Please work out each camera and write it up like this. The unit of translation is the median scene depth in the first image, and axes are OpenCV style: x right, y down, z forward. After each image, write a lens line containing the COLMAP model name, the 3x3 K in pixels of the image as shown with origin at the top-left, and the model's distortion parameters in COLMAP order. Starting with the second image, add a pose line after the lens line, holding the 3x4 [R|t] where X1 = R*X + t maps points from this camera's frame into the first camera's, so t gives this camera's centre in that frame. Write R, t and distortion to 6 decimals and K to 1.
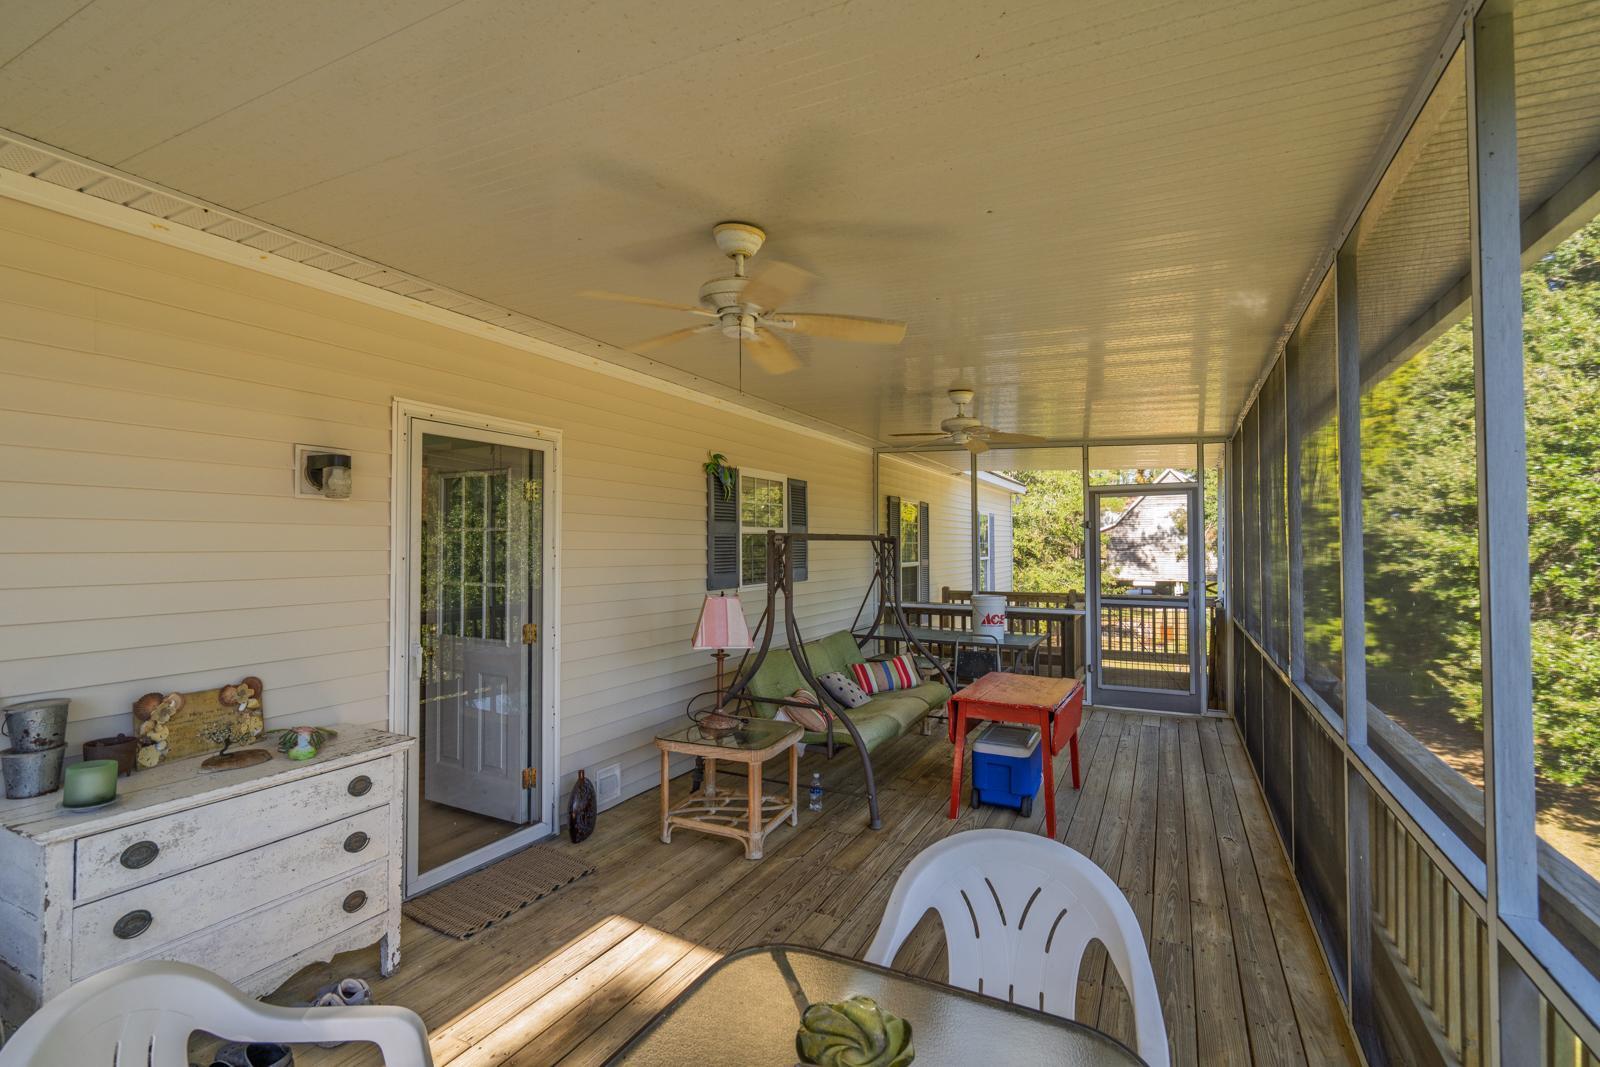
lens RADIAL K [[715.2, 0, 791.5], [0, 715.2, 538.1], [0, 0, 1]] dist [-0.001210, 0.000915]
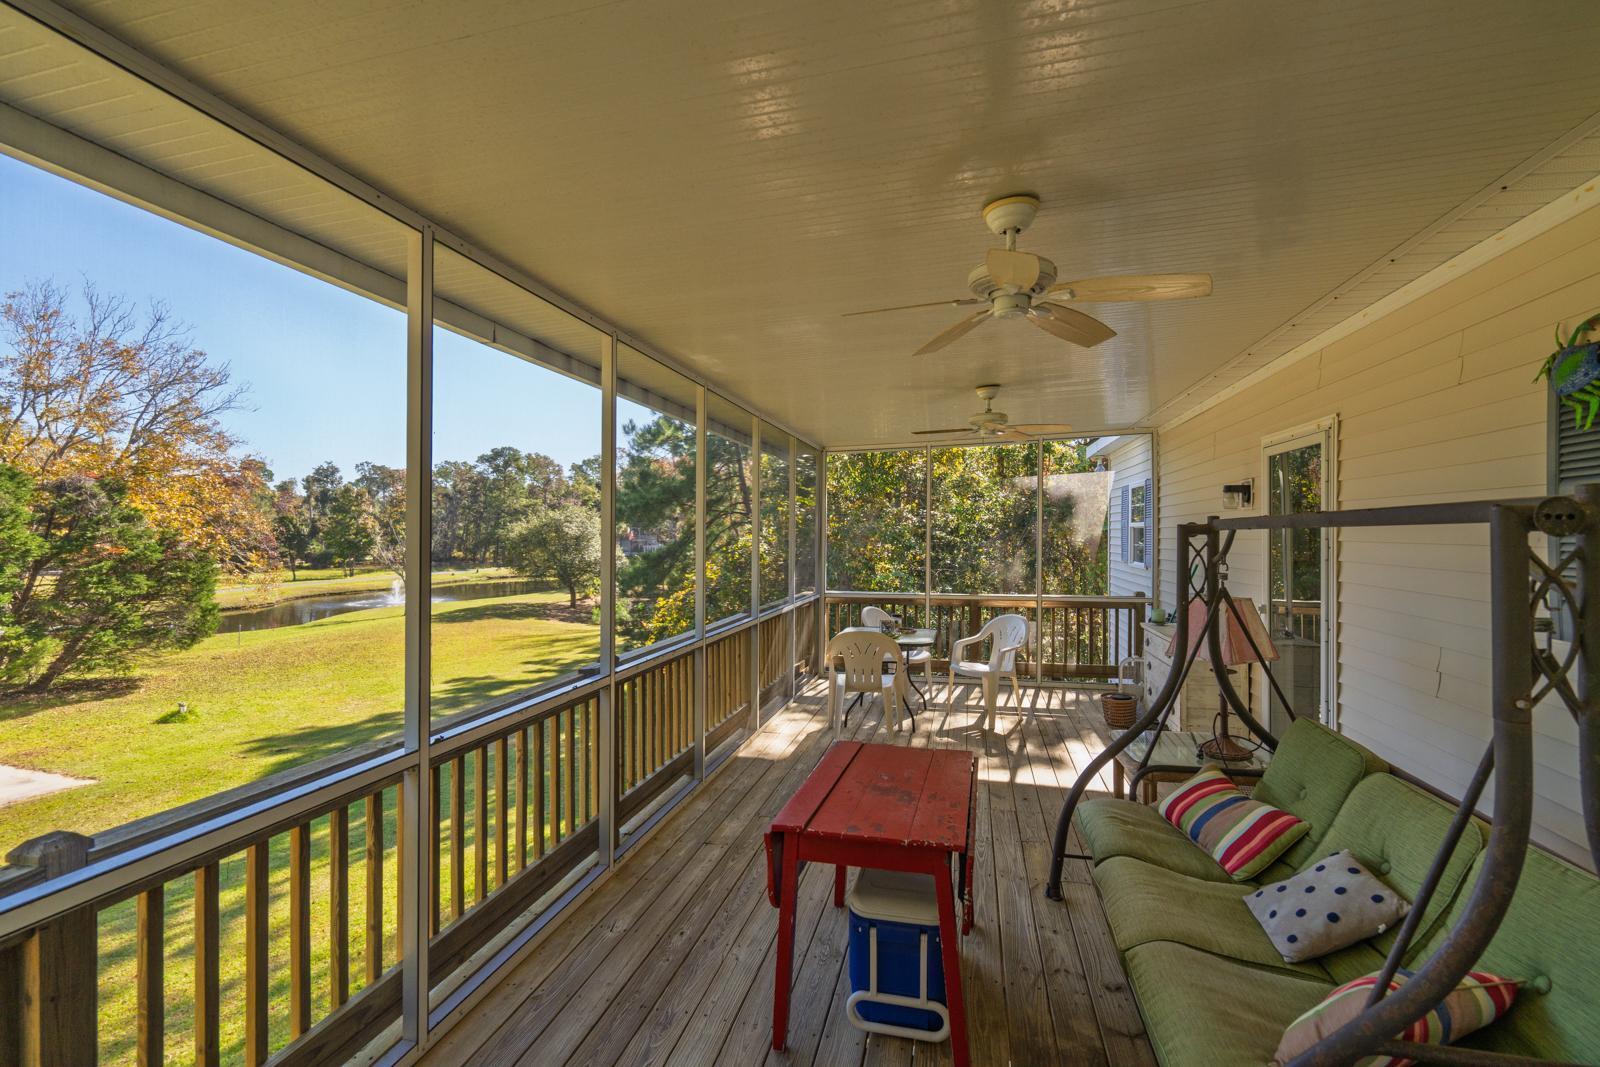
lens RADIAL K [[715.2, 0, 799.3], [0, 715.2, 538.3], [0, 0, 1]] dist [-0.001210, 0.000915]
pose [[-0.968920, -0.003877, -0.247343, 0.219453], [0.000714, 0.999829, -0.018471, 0.011246], [0.247372, -0.018074, -0.968752, 0.636665]]
